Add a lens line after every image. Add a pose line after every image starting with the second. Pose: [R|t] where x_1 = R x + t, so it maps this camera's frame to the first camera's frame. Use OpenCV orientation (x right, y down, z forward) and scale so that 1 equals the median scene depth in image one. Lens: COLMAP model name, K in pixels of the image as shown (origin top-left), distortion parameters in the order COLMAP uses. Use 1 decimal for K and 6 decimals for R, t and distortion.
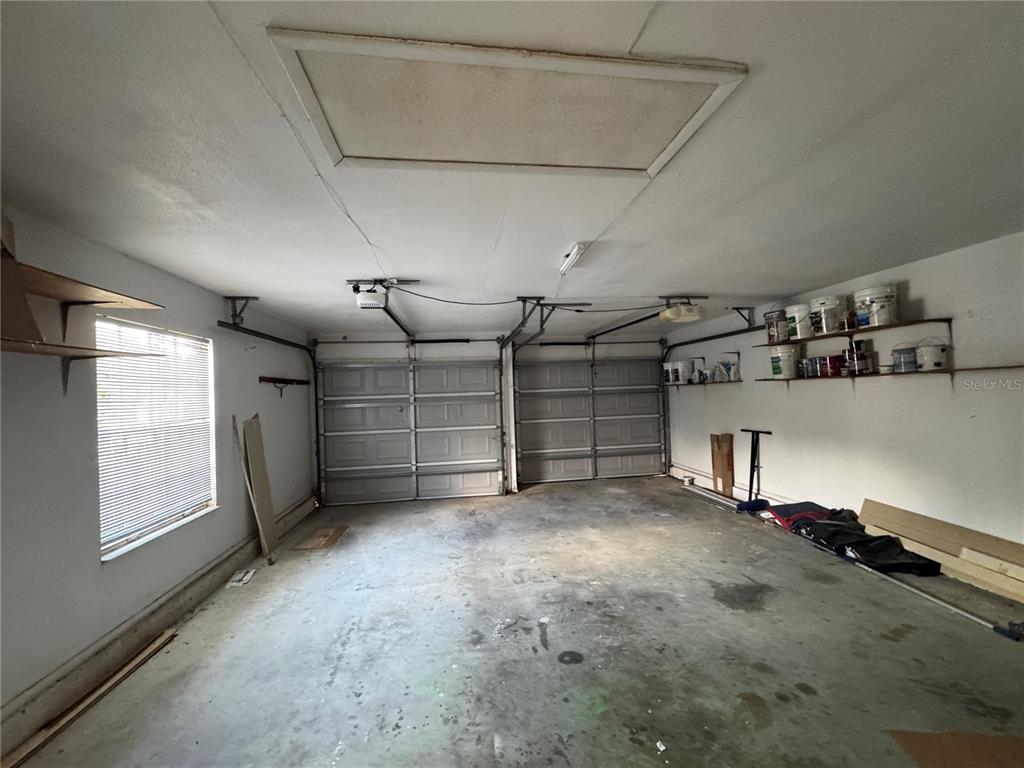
lens RADIAL K [[409.3, 0, 509.3], [0, 409.3, 383.5], [0, 0, 1]] dist [-0.006629, 0.000113]
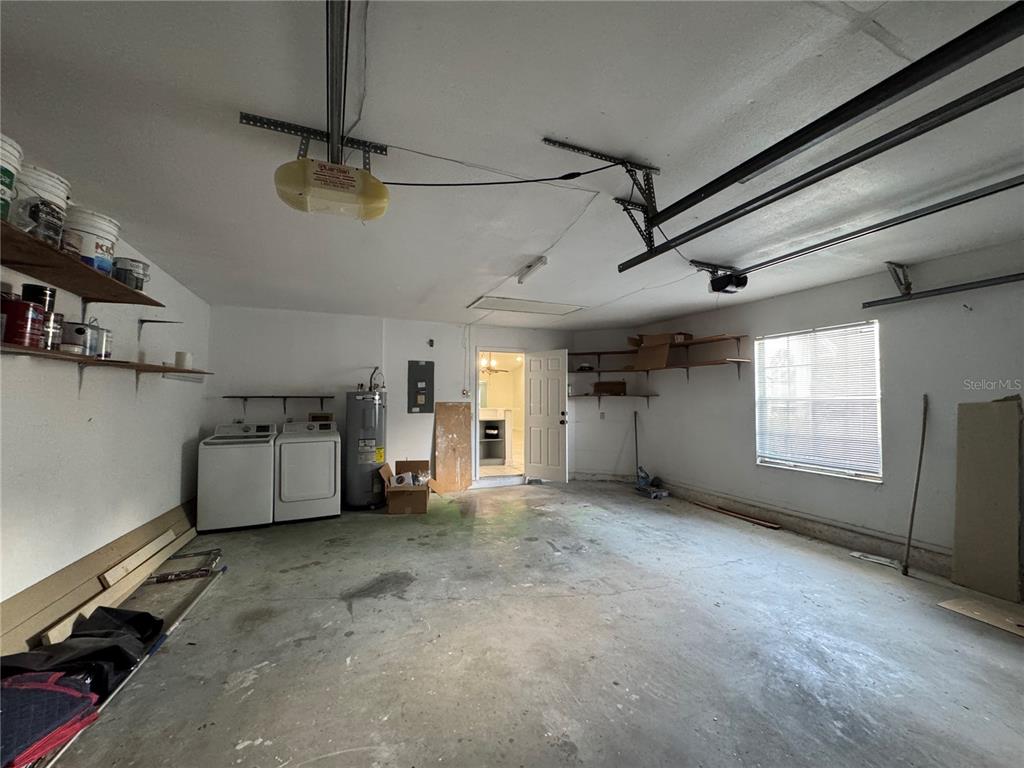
lens RADIAL K [[409.3, 0, 509.3], [0, 409.3, 383.5], [0, 0, 1]] dist [-0.006629, 0.000113]
pose [[-0.965374, 0.024826, -0.259686, 0.521132], [0.038811, 0.998051, -0.048864, 0.081373], [0.257967, -0.057250, -0.964456, 2.080043]]
